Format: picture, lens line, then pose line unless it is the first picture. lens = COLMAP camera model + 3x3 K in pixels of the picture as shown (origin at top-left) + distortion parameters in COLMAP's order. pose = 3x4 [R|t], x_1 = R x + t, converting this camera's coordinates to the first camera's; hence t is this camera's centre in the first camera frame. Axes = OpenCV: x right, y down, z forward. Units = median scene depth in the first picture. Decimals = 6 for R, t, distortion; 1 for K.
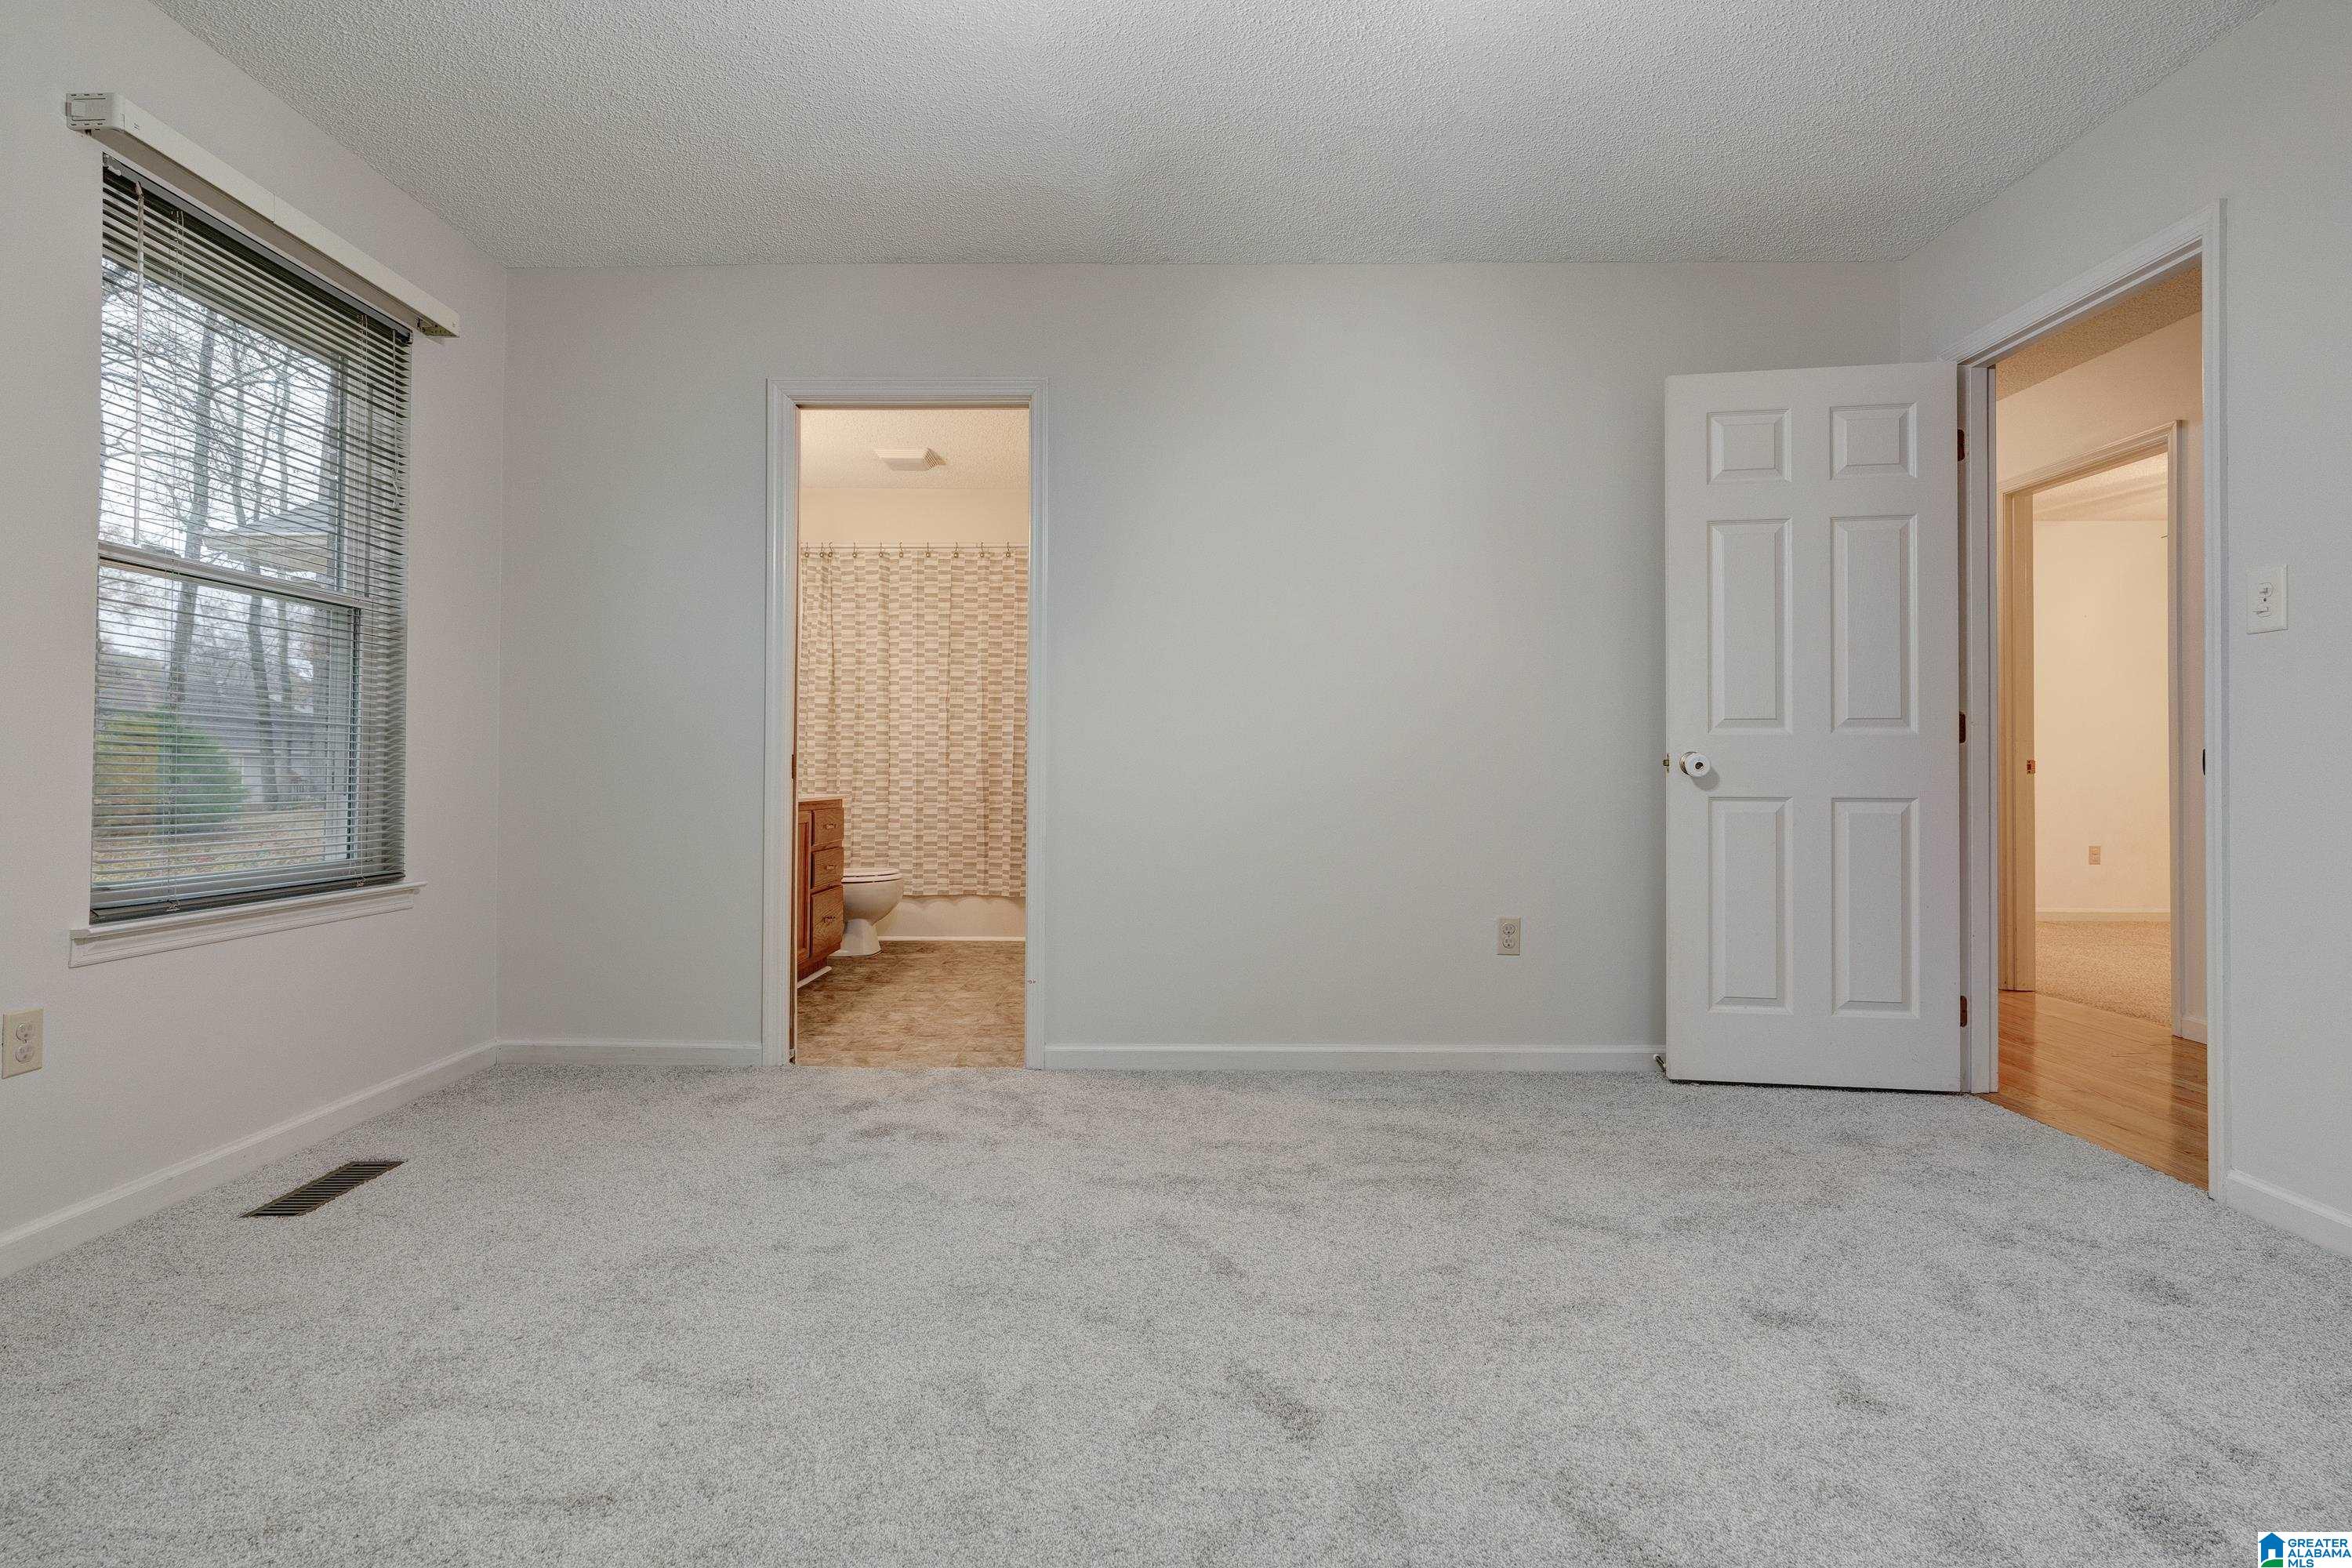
lens RADIAL K [[1141.6, 0, 1173.4], [0, 1141.6, 756.8], [0, 0, 1]] dist [-0.001175, -0.000288]
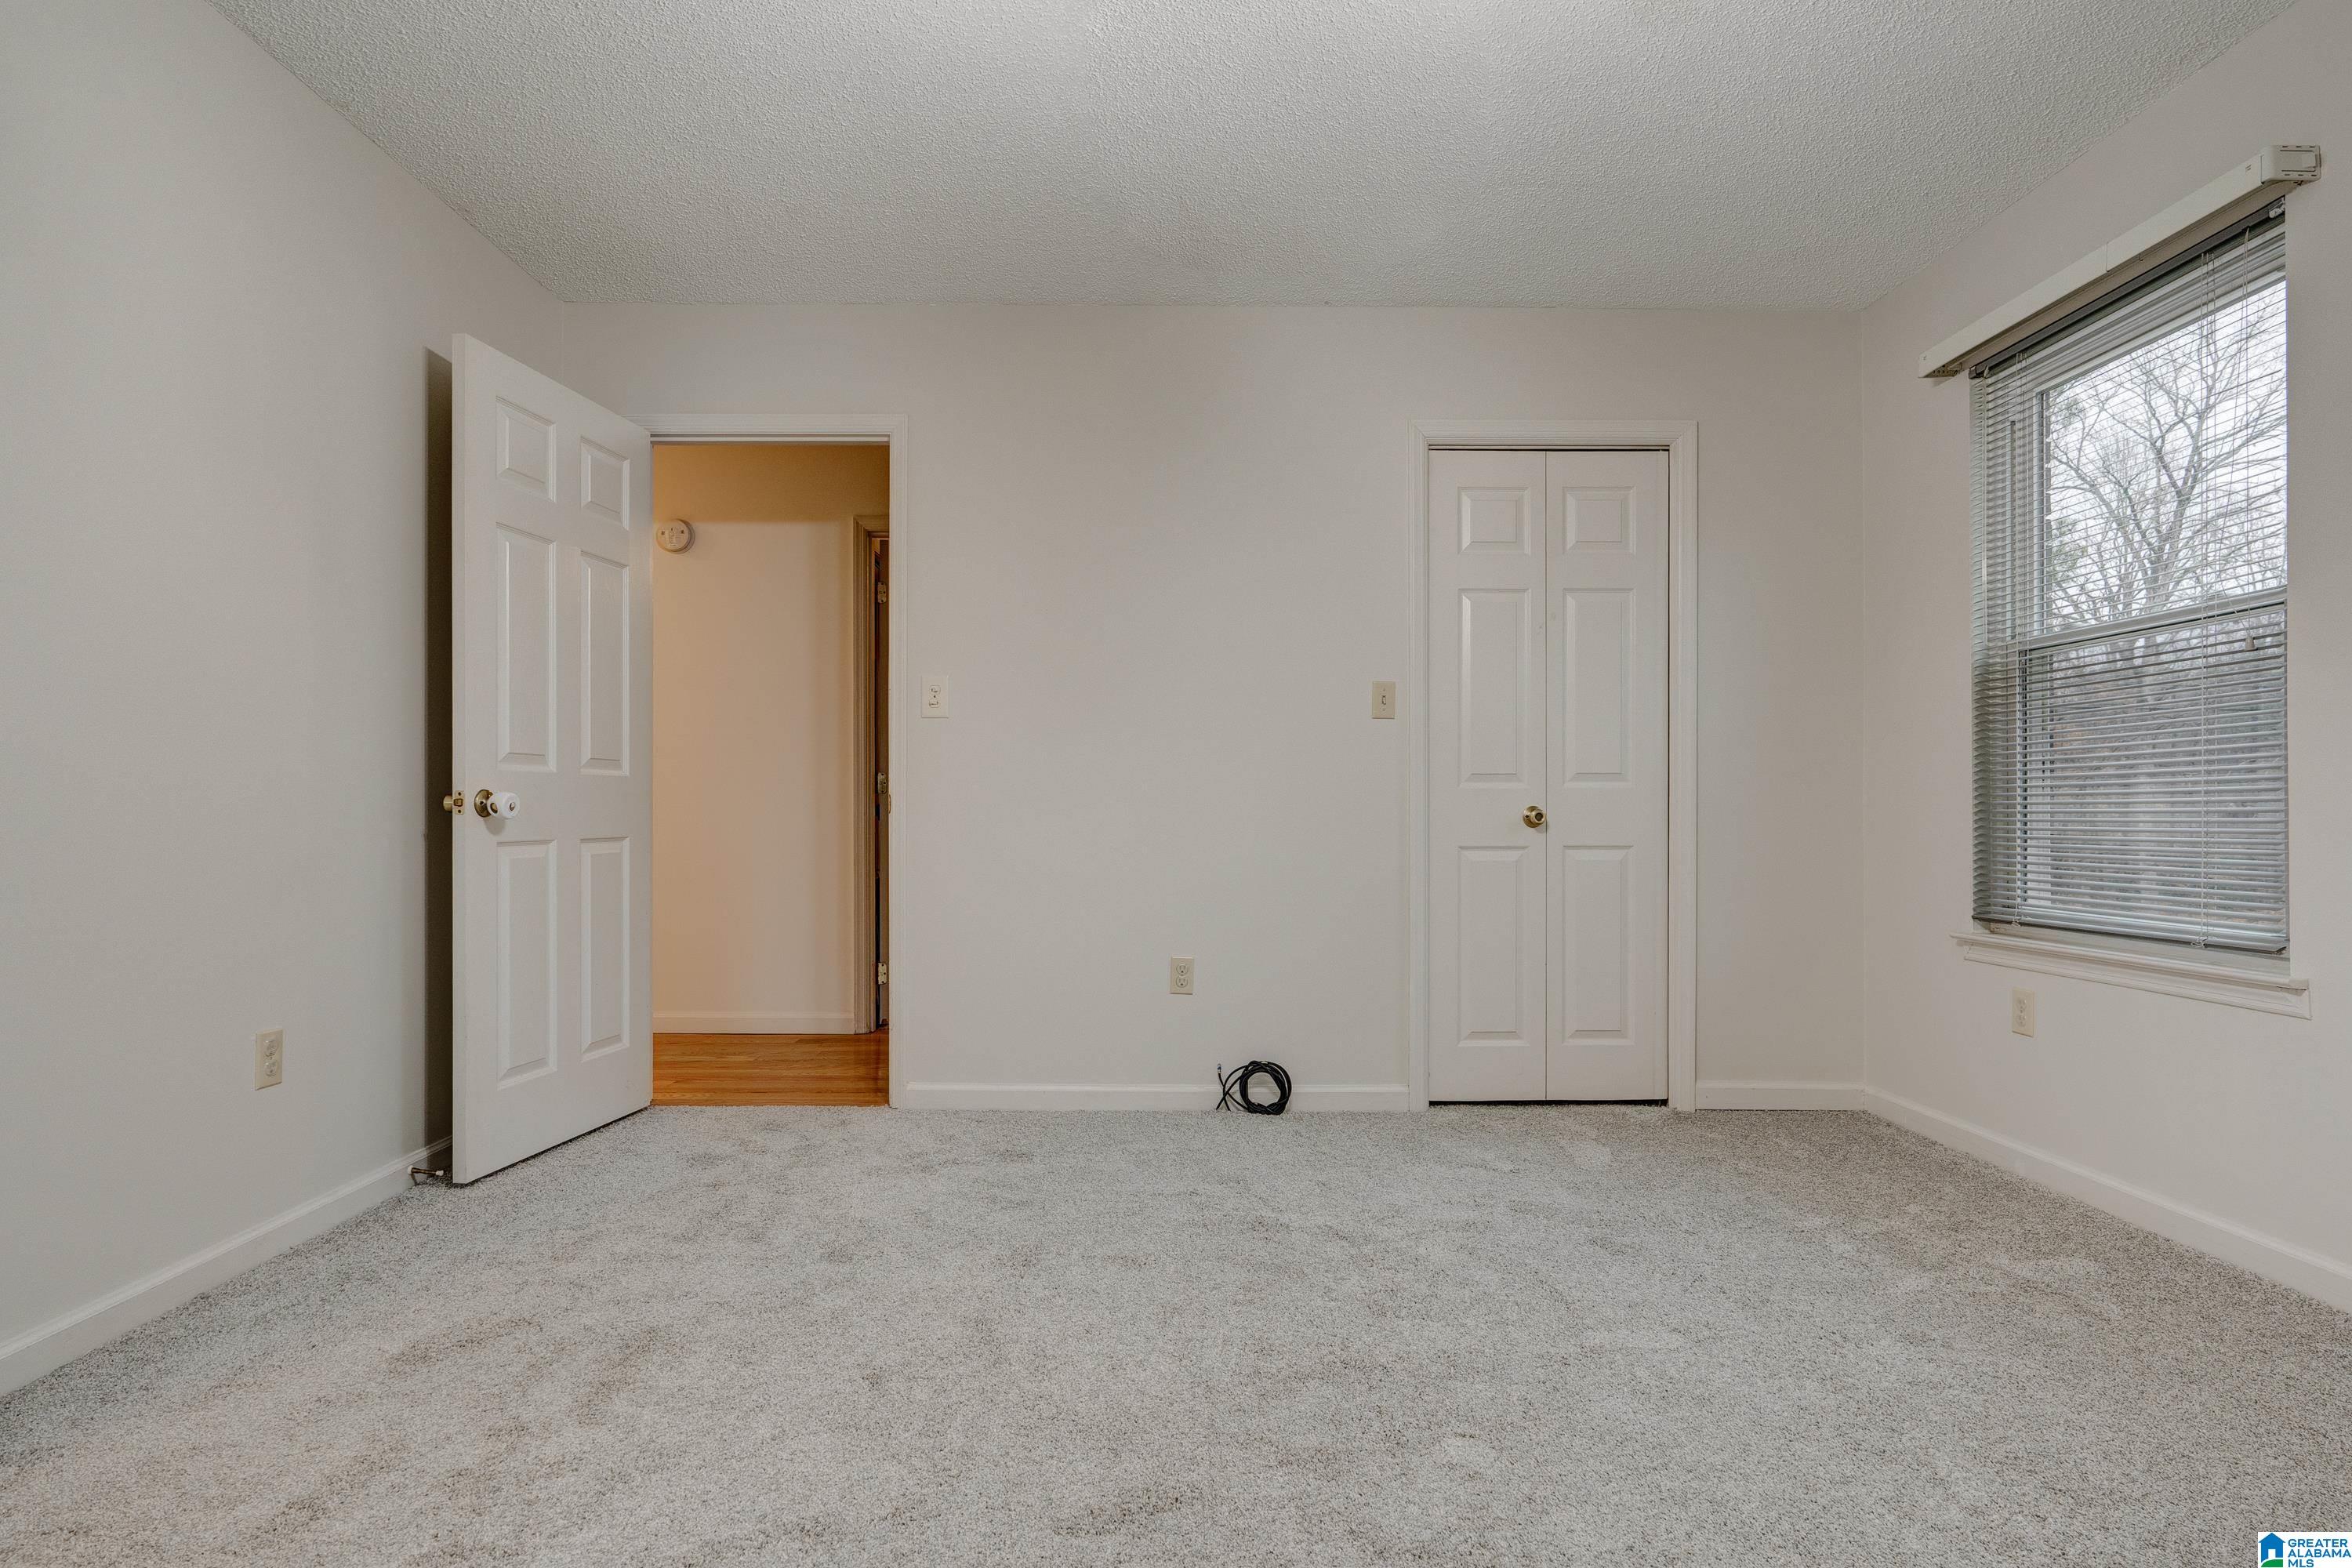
lens RADIAL K [[1185.9, 0, 1173.5], [0, 1185.9, 812.2], [0, 0, 1]] dist [-0.001011, 0.000068]
pose [[-0.016486, -0.004527, 0.999854, -0.559415], [-0.011360, 0.999926, 0.004340, 0.003856], [-0.999800, -0.011287, -0.016536, 0.648759]]
